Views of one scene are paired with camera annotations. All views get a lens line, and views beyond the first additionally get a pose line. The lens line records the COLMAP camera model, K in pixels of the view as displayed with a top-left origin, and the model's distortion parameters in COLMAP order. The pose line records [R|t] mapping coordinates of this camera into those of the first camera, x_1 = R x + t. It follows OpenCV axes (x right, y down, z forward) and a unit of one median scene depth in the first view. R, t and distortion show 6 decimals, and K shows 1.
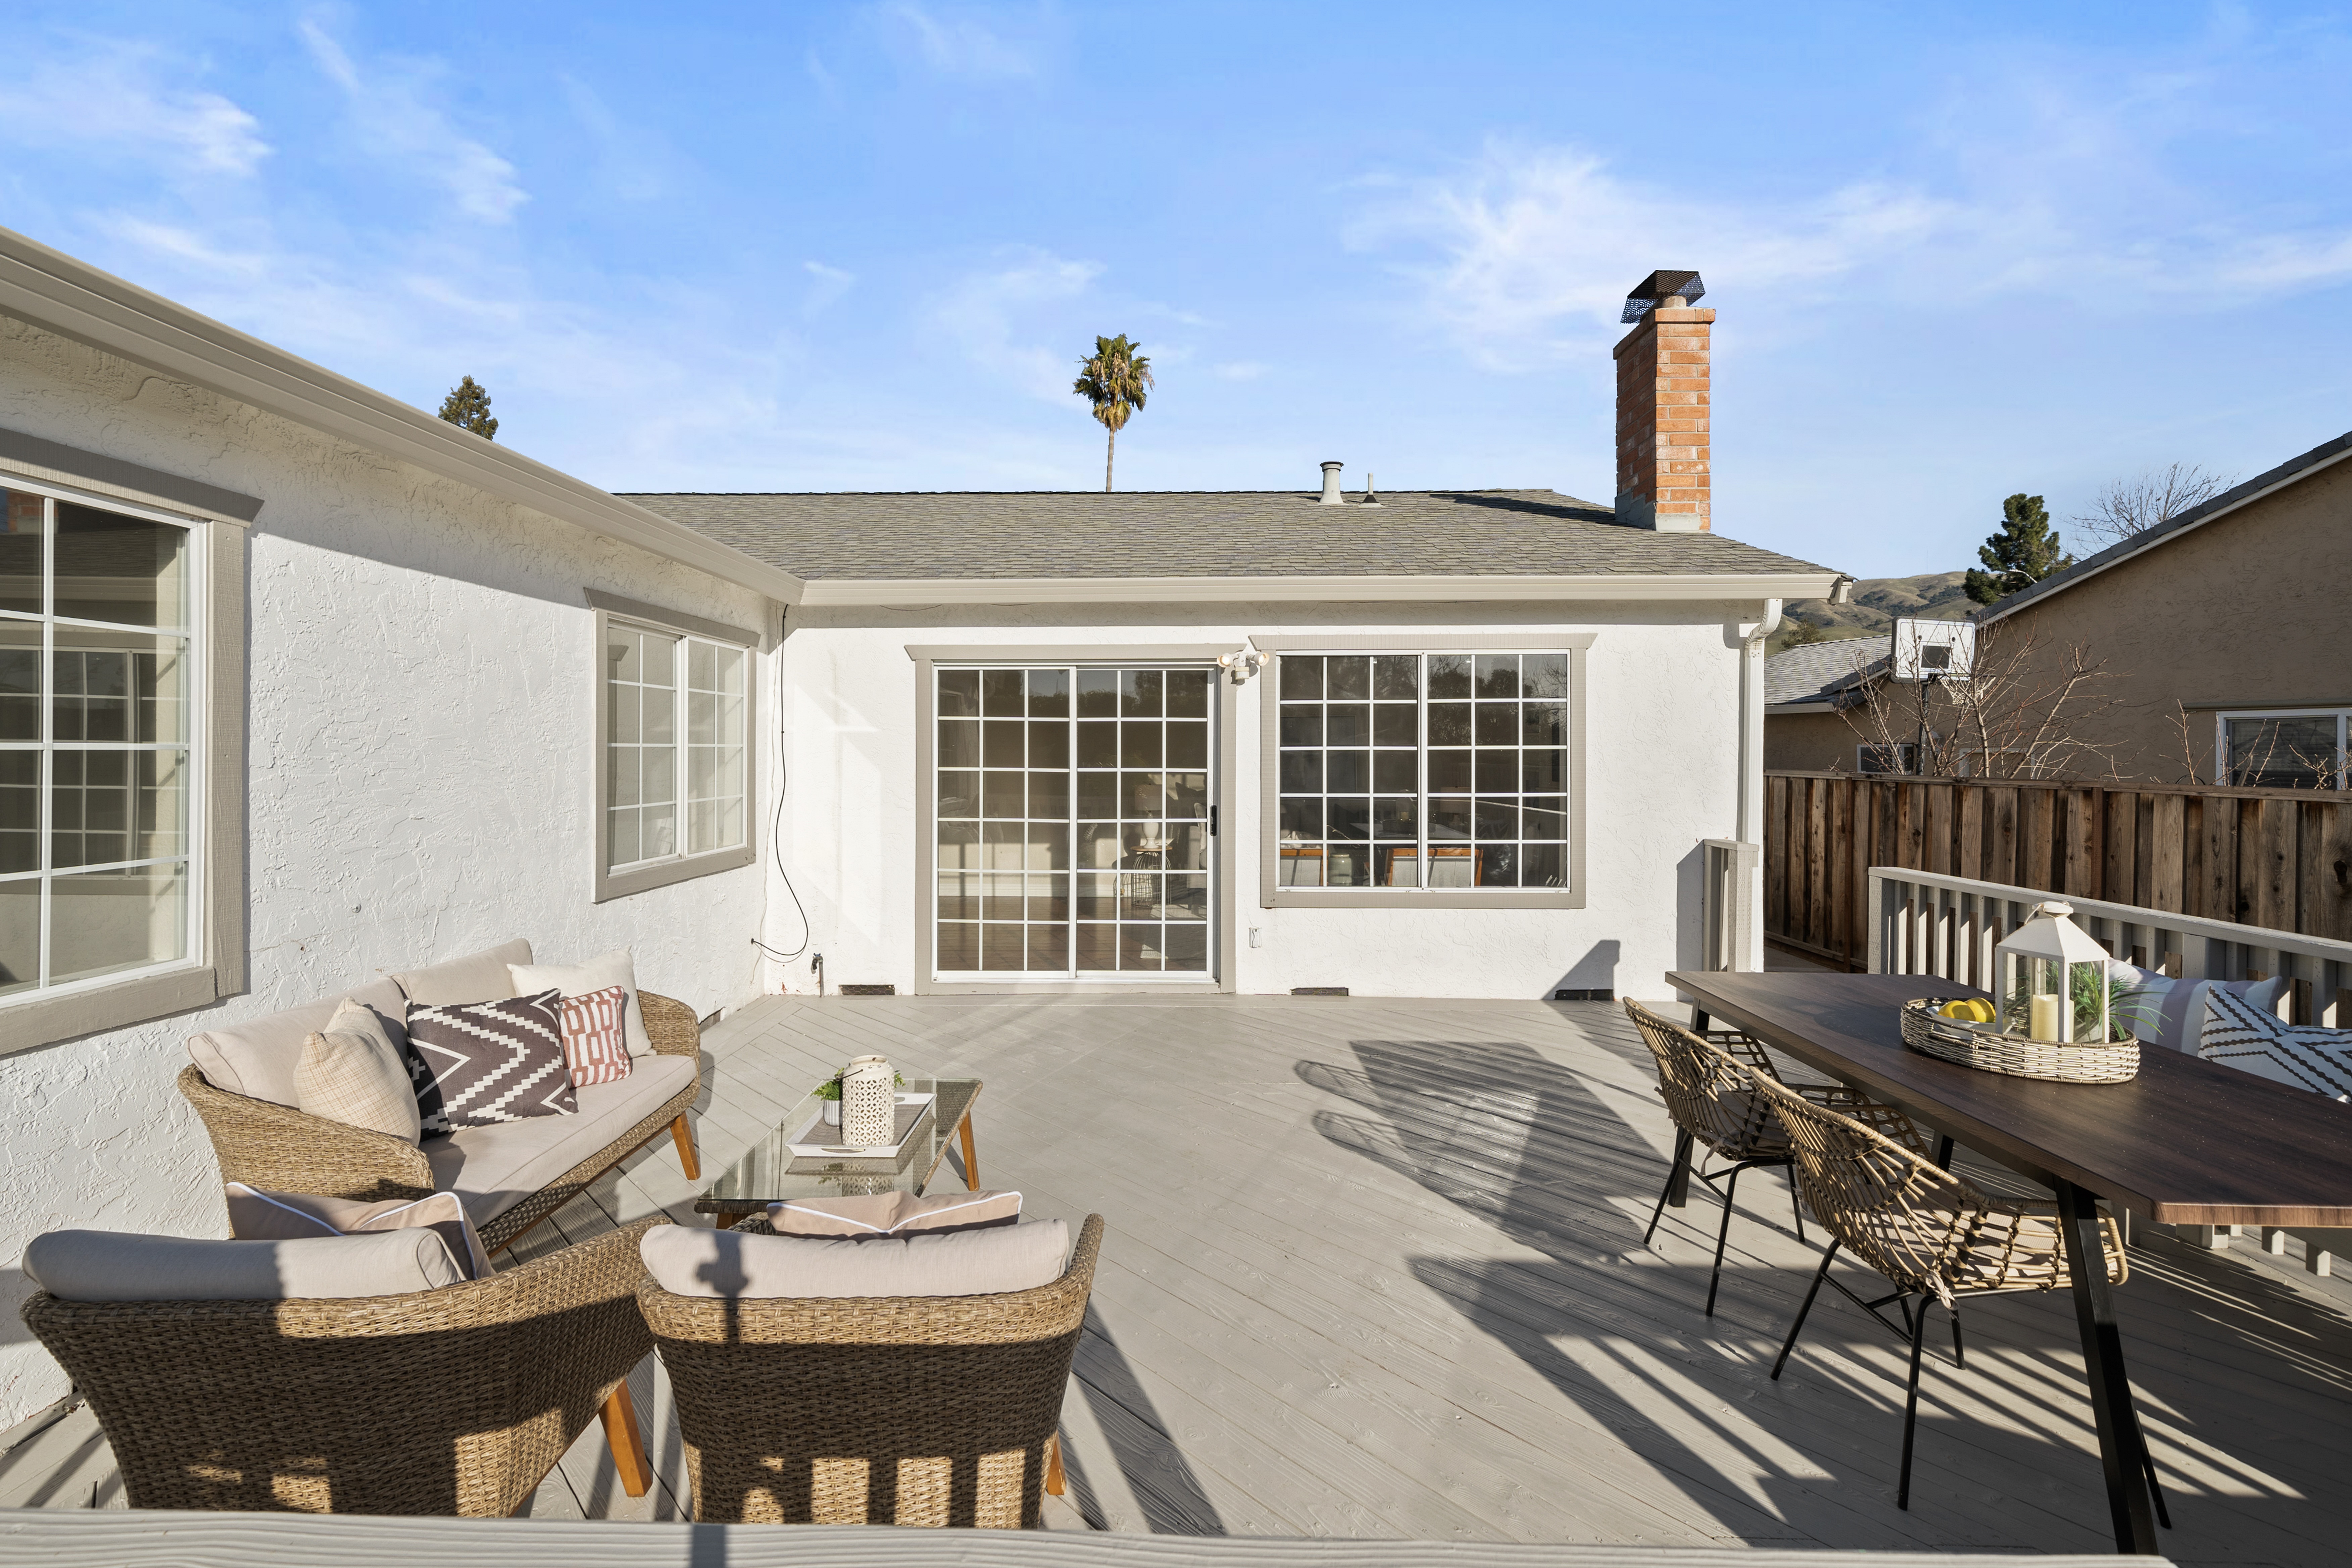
lens RADIAL K [[1036.8, 0, 1164.9], [0, 1036.8, 751.8], [0, 0, 1]] dist [0.001002, -0.000037]
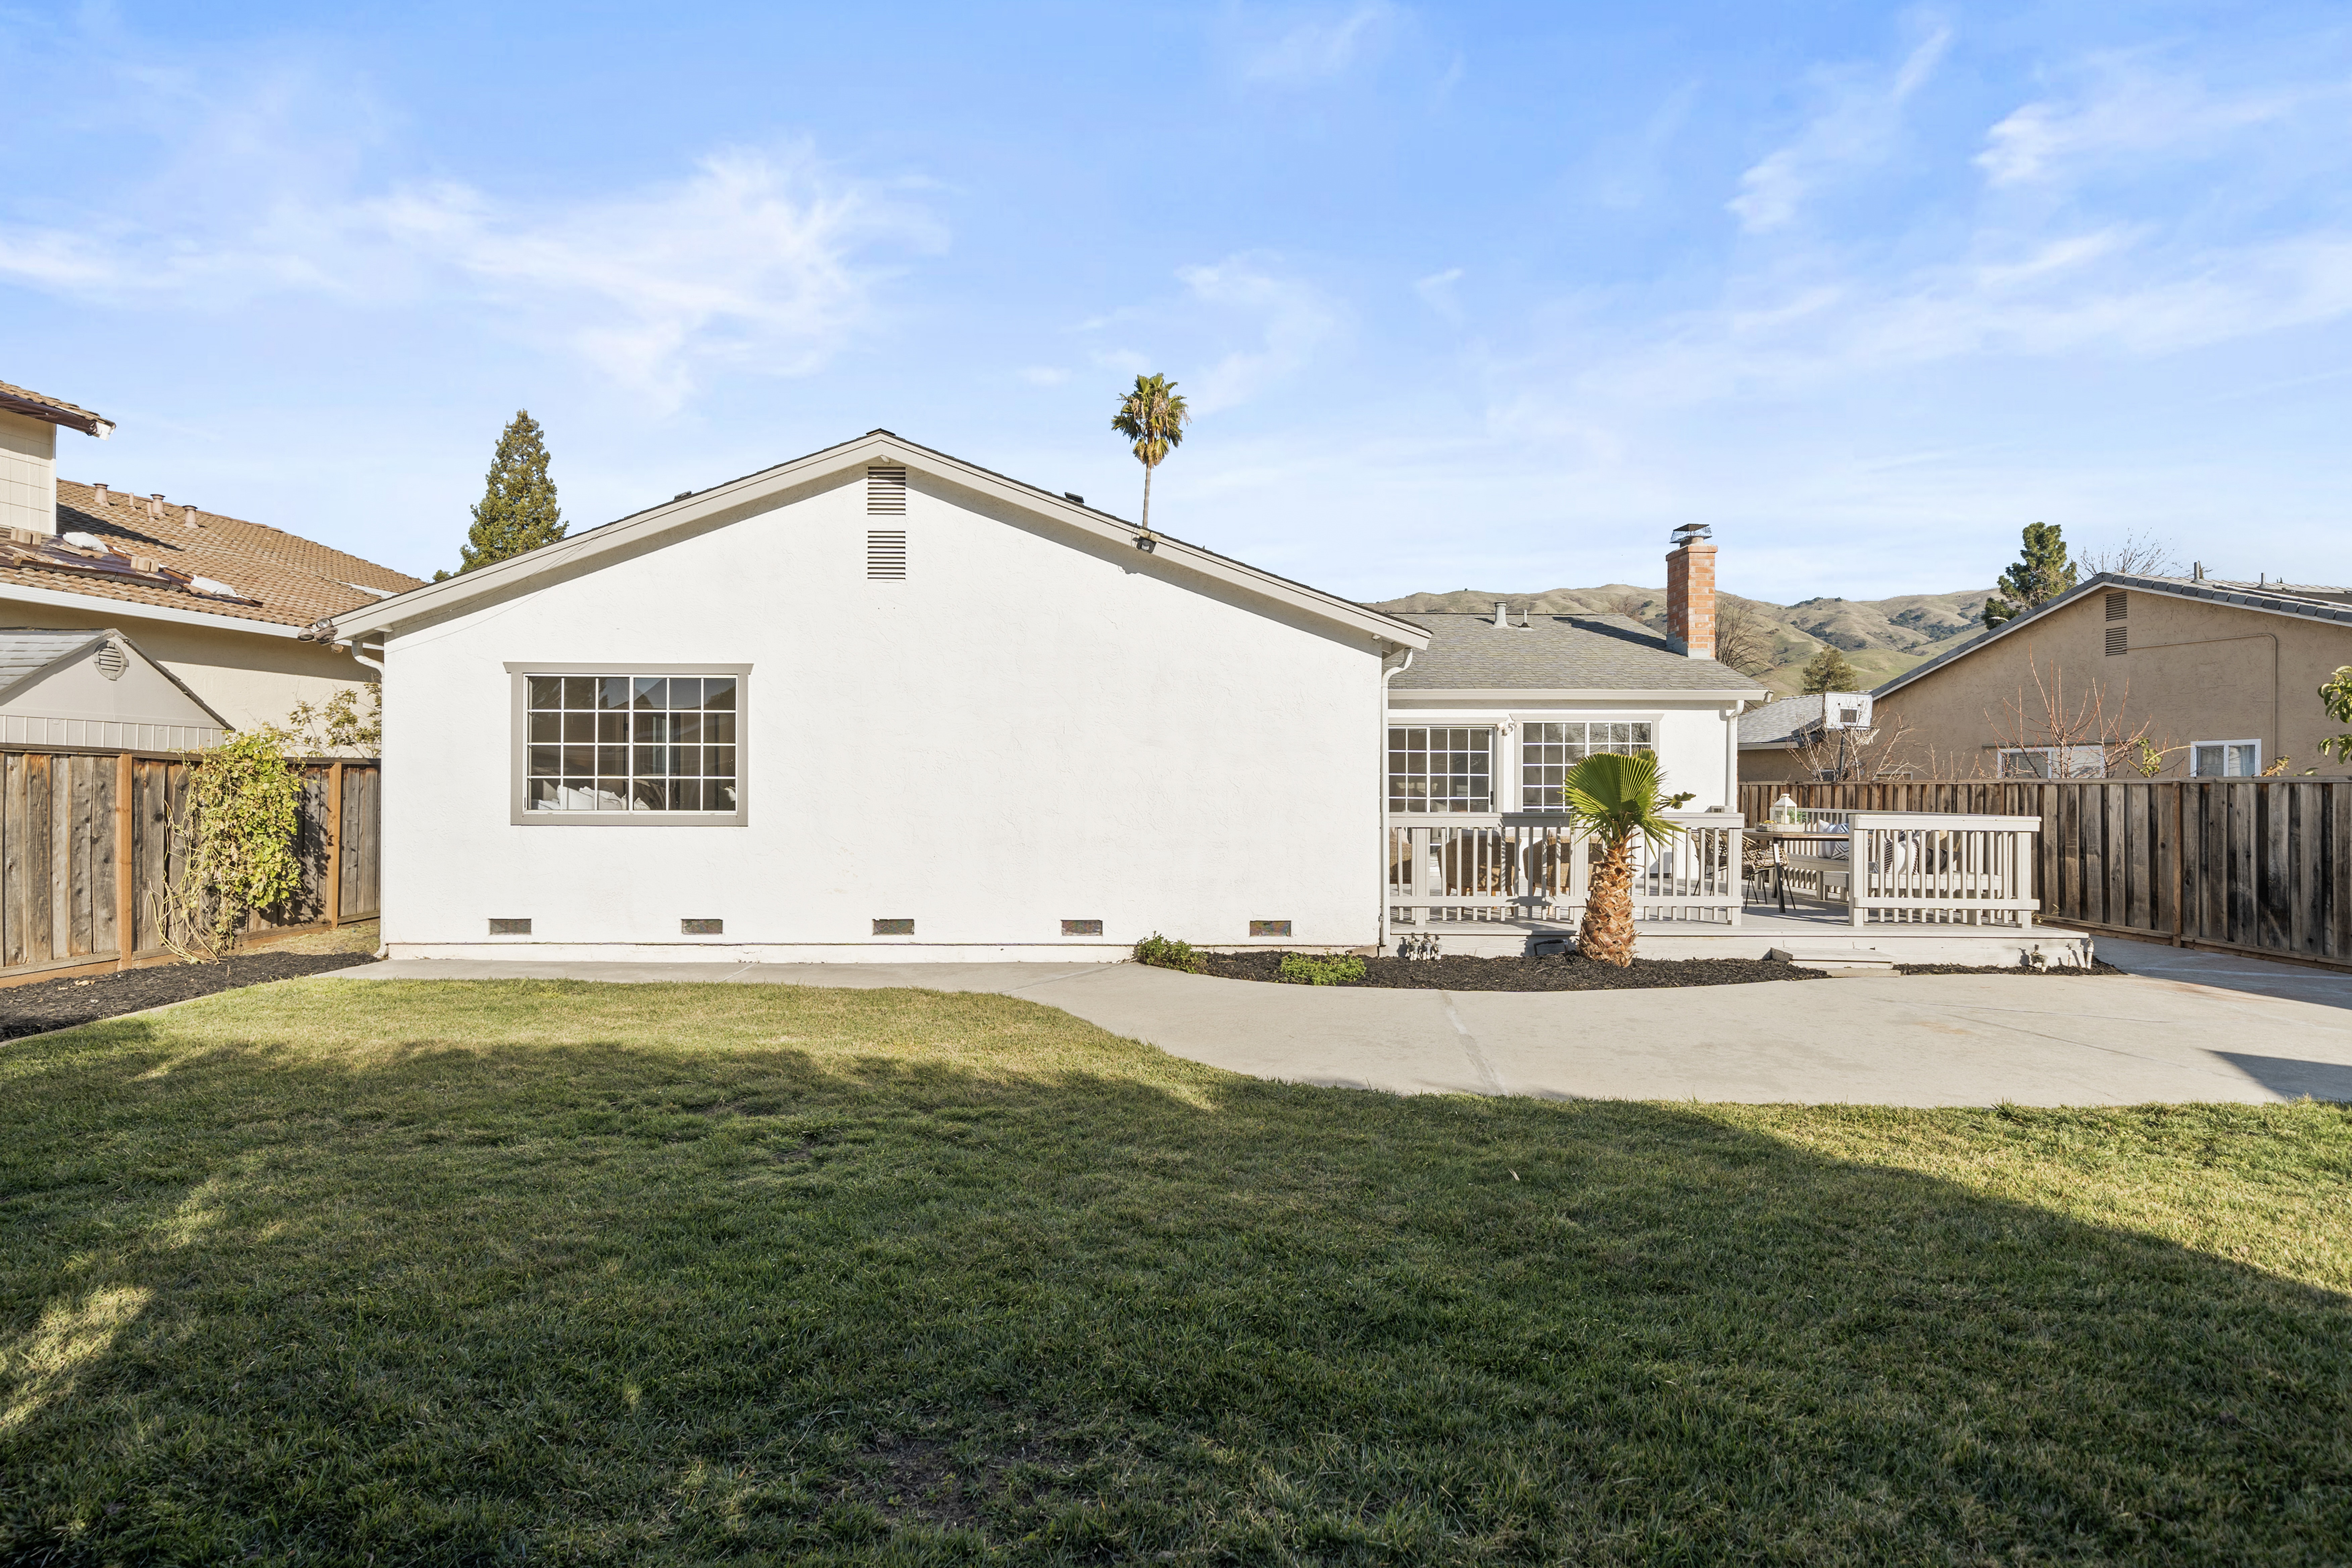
lens RADIAL K [[1210.3, 0, 1159.9], [0, 1210.3, 792.9], [0, 0, 1]] dist [-0.002322, -0.000493]
pose [[0.999014, 0.001480, 0.044374, -0.769621], [-0.001596, 0.999995, 0.002592, 0.051232], [-0.044370, -0.002661, 0.999012, -1.528441]]
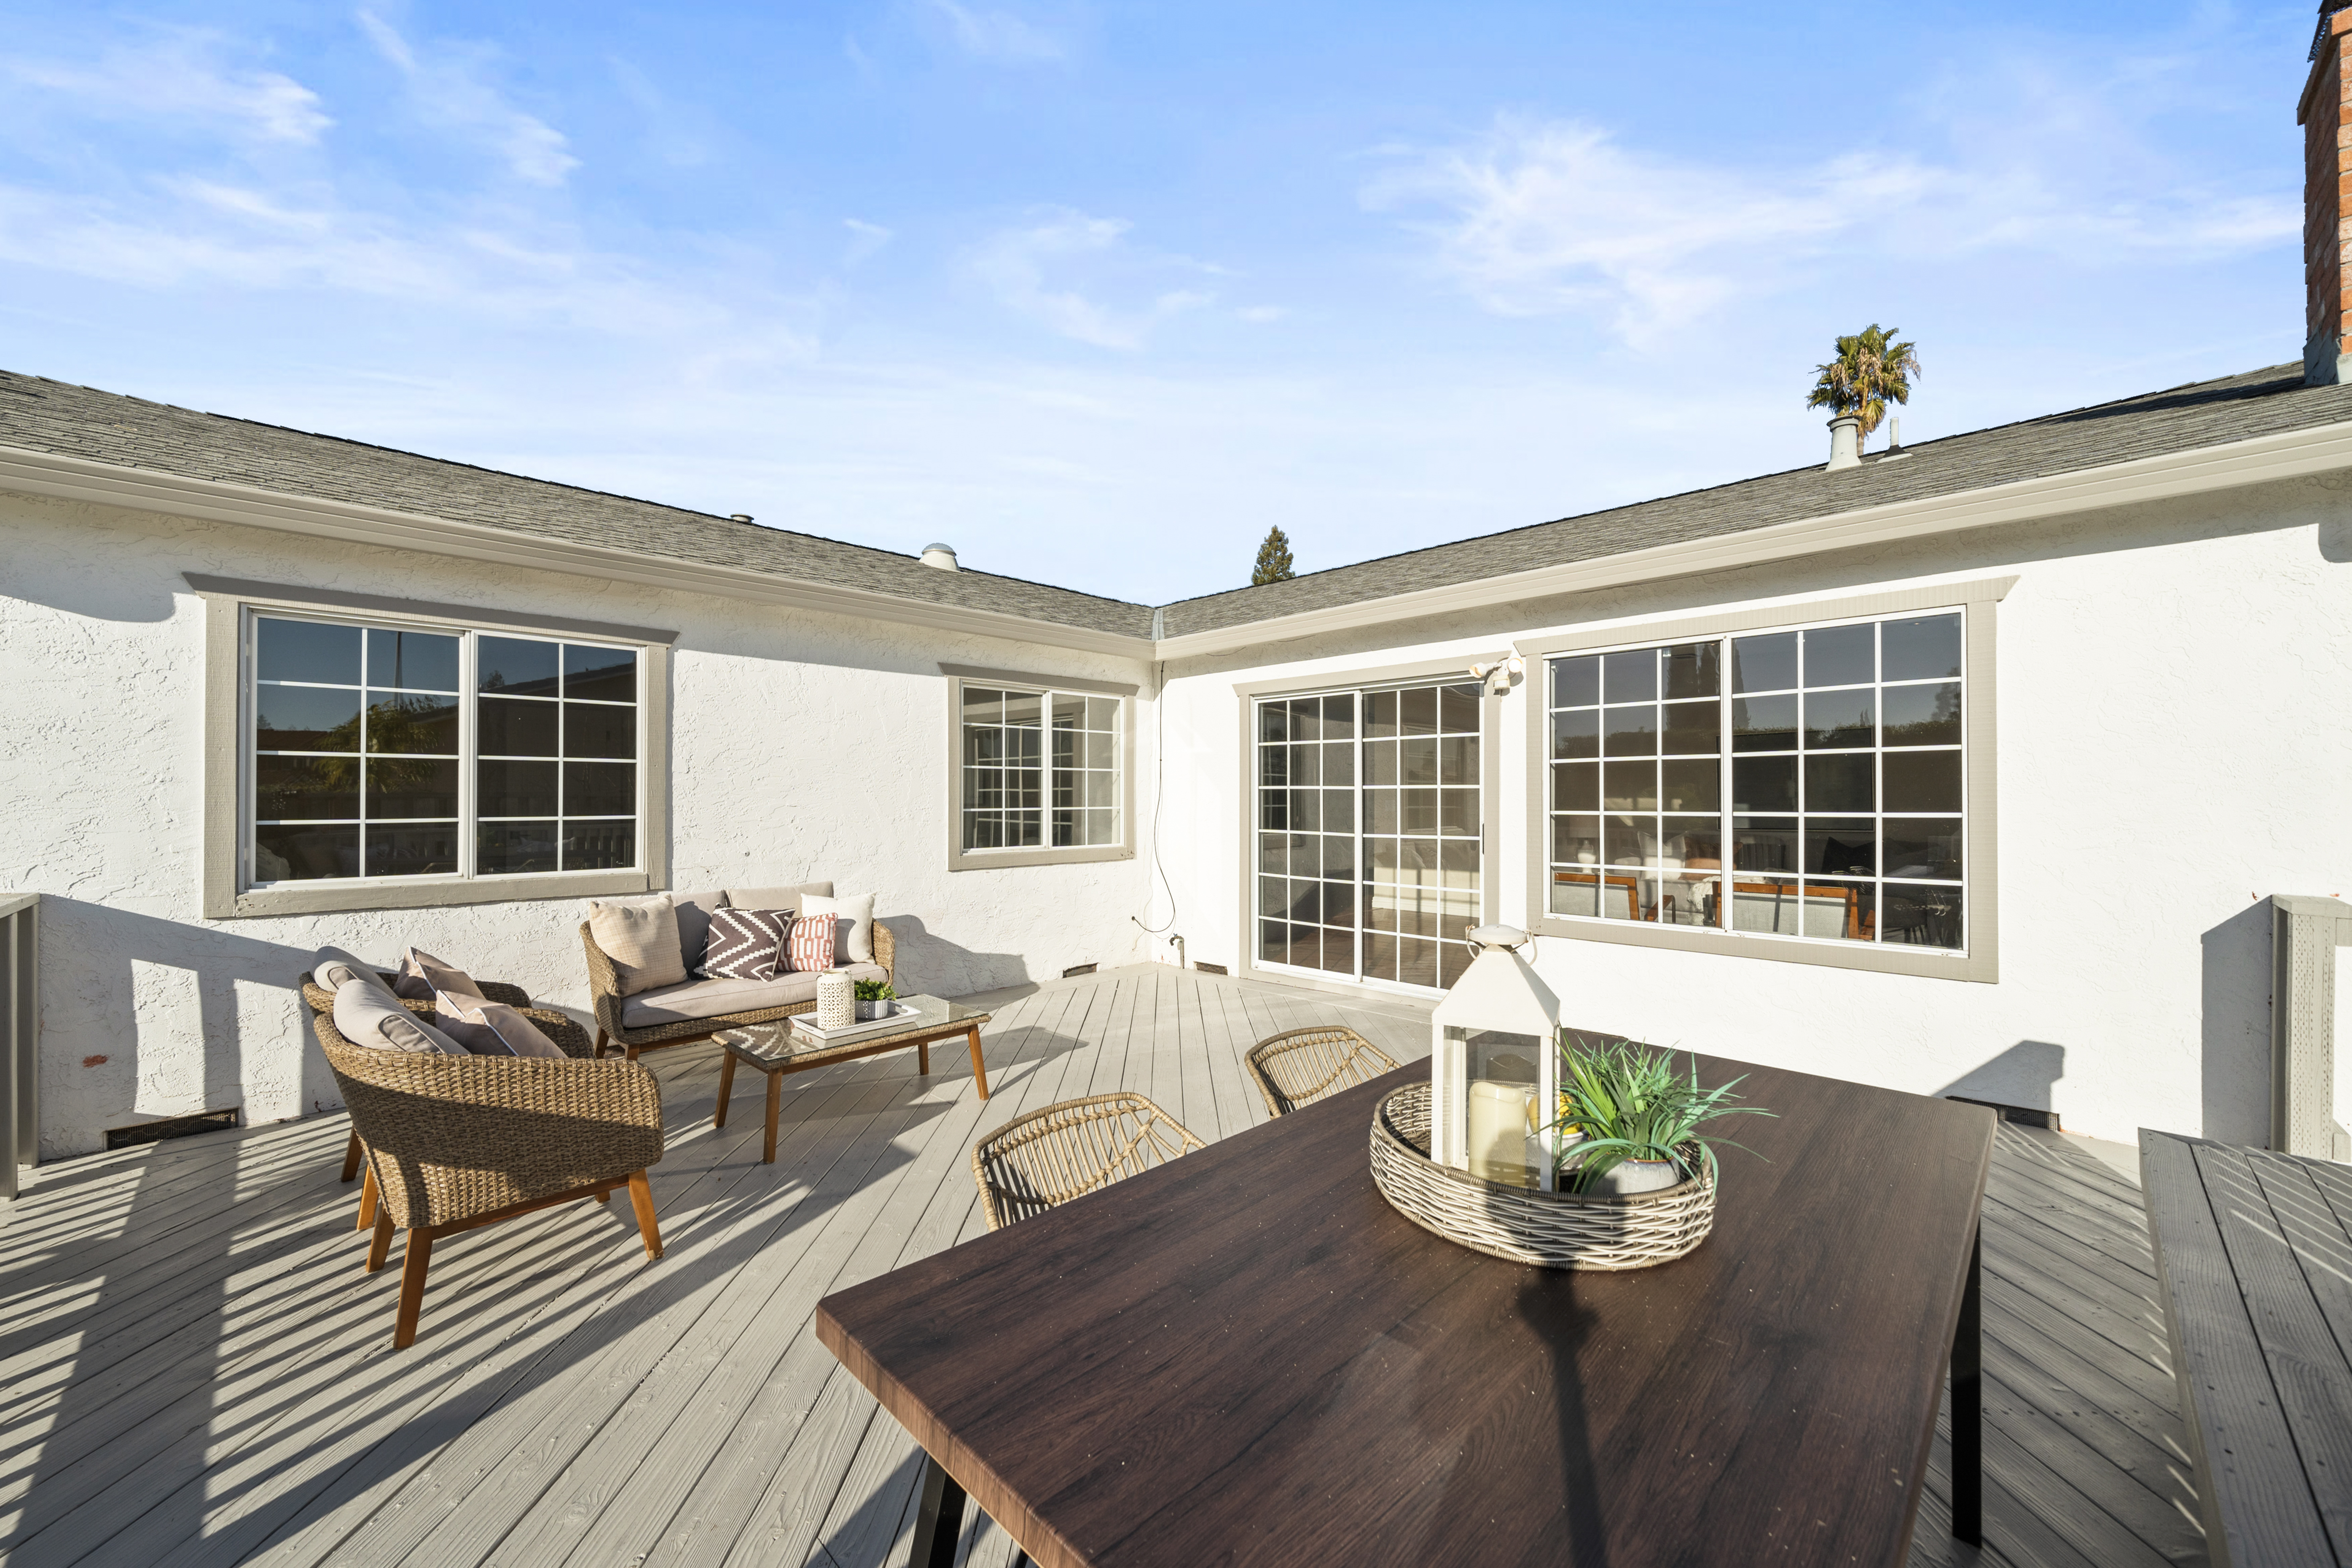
lens RADIAL K [[897.5, 0, 1162.3], [0, 897.5, 789.8], [0, 0, 1]] dist [-0.003307, 0.000035]
pose [[0.720412, -0.007465, -0.693506, 0.409258], [0.001347, 0.999955, -0.009365, 0.028468], [0.693545, 0.005813, 0.720390, 0.194969]]
